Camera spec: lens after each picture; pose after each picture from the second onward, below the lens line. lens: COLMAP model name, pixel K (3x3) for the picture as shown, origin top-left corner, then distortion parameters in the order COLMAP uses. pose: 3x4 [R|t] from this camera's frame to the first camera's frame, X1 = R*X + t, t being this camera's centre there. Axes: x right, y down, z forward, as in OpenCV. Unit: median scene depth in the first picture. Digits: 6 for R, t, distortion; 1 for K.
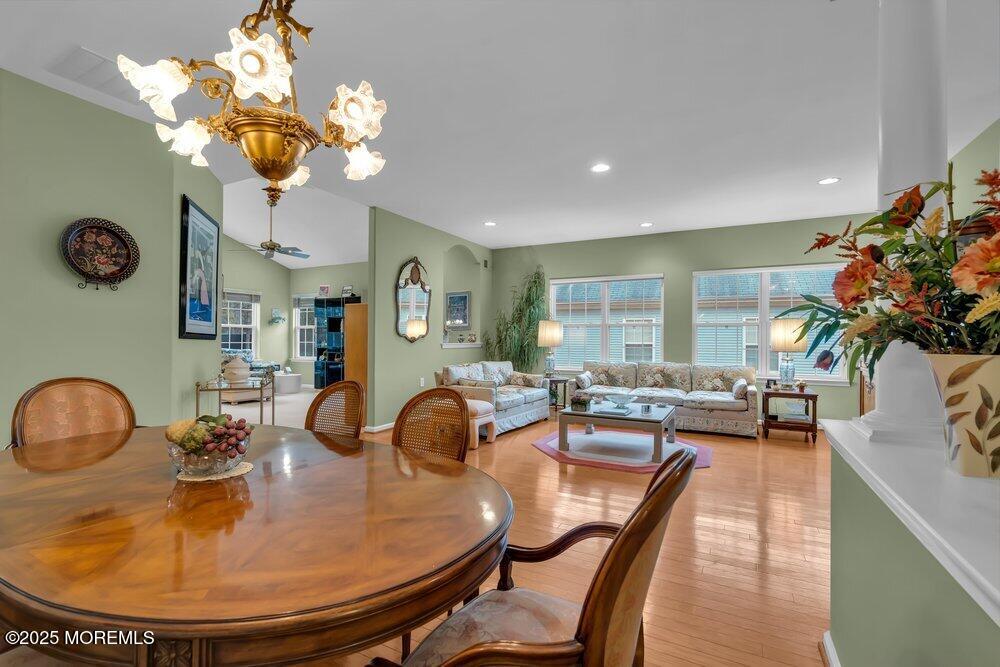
lens RADIAL K [[446.9, 0, 501.2], [0, 446.9, 335.3], [0, 0, 1]] dist [-0.007194, 0.000816]
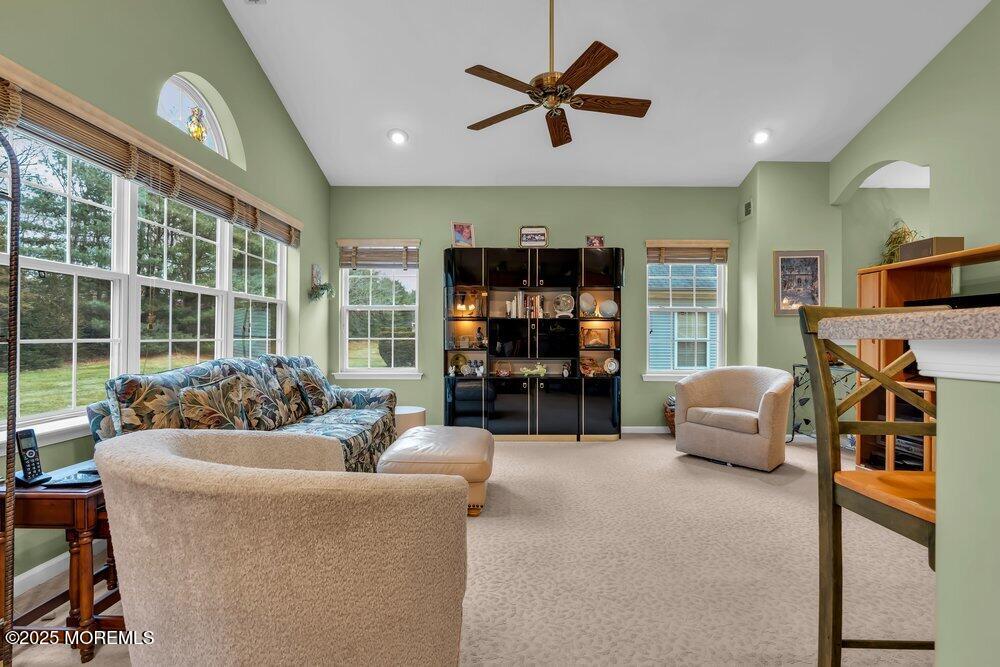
lens RADIAL K [[446.9, 0, 501.2], [0, 446.9, 335.3], [0, 0, 1]] dist [-0.007194, 0.000816]
pose [[0.894301, 0.001381, 0.447463, -0.939655], [-0.003260, 0.999989, 0.003427, 0.017811], [-0.447453, -0.004524, 0.894296, 0.862179]]
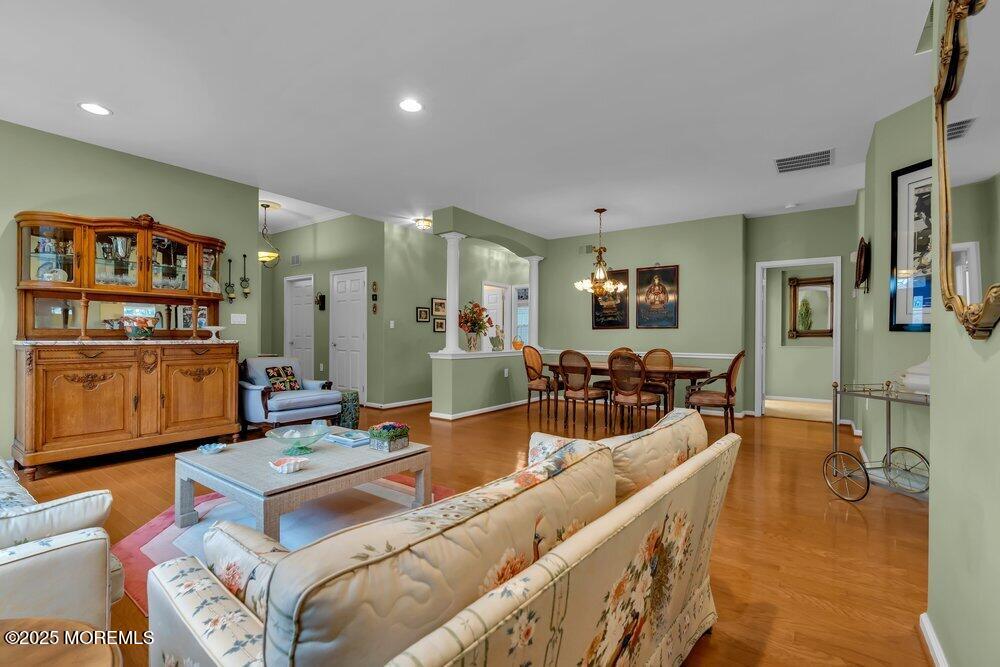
lens RADIAL K [[446.9, 0, 501.2], [0, 446.9, 335.3], [0, 0, 1]] dist [-0.007194, 0.000816]
pose [[-0.990960, -0.014287, 0.133397, -0.029771], [-0.014812, 0.999886, -0.002948, 0.018374], [-0.133339, -0.004897, -0.991058, 1.234470]]
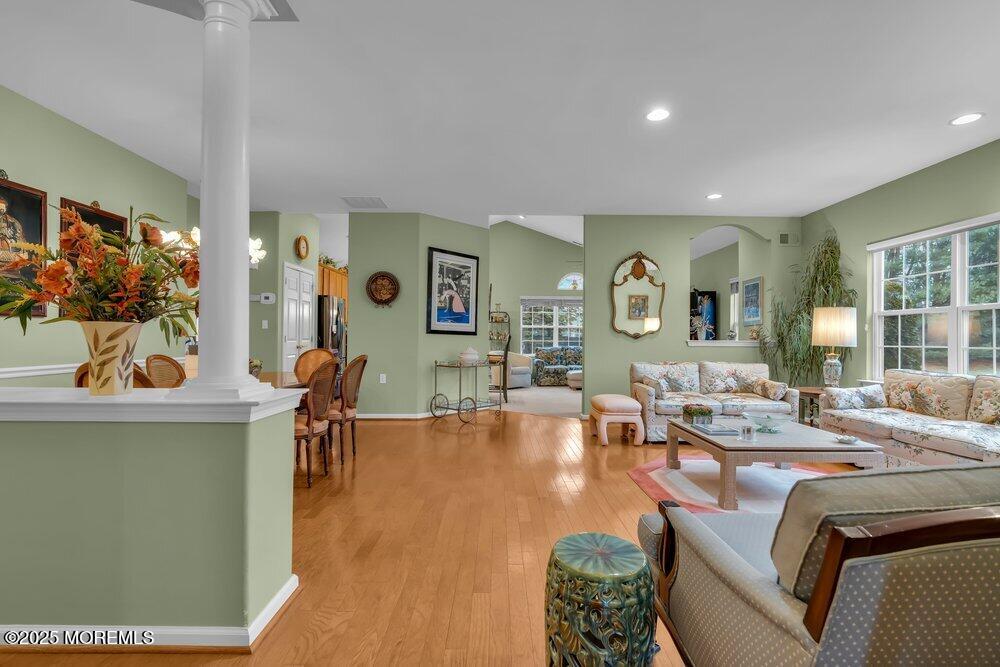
lens RADIAL K [[466.4, 0, 500.0], [0, 466.4, 333.5], [0, 0, 1]] dist [-0.003010, 0.000063]
pose [[0.472748, -0.013275, -0.881098, 0.581141], [0.000336, 0.999889, -0.014885, 0.020312], [0.881198, 0.006741, 0.472700, 0.255315]]
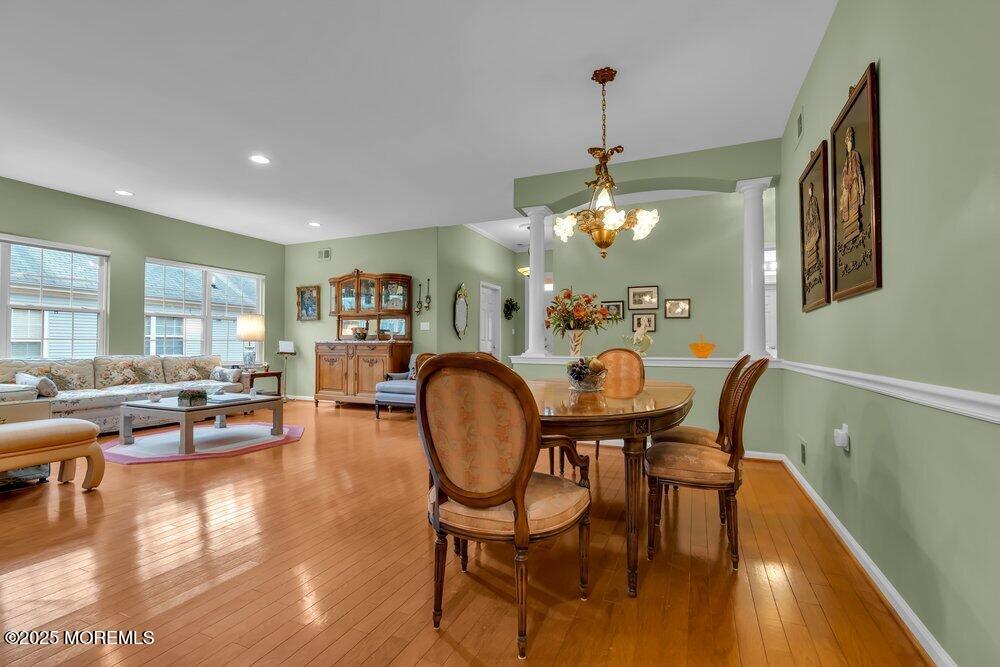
lens RADIAL K [[455.2, 0, 500.0], [0, 455.2, 333.5], [0, 0, 1]] dist [-0.000971, 0.000150]
pose [[-0.073651, 0.015889, 0.997158, -0.616100], [-0.006411, 0.999845, -0.016405, 0.029751], [-0.997264, -0.007601, -0.073537, 0.369284]]
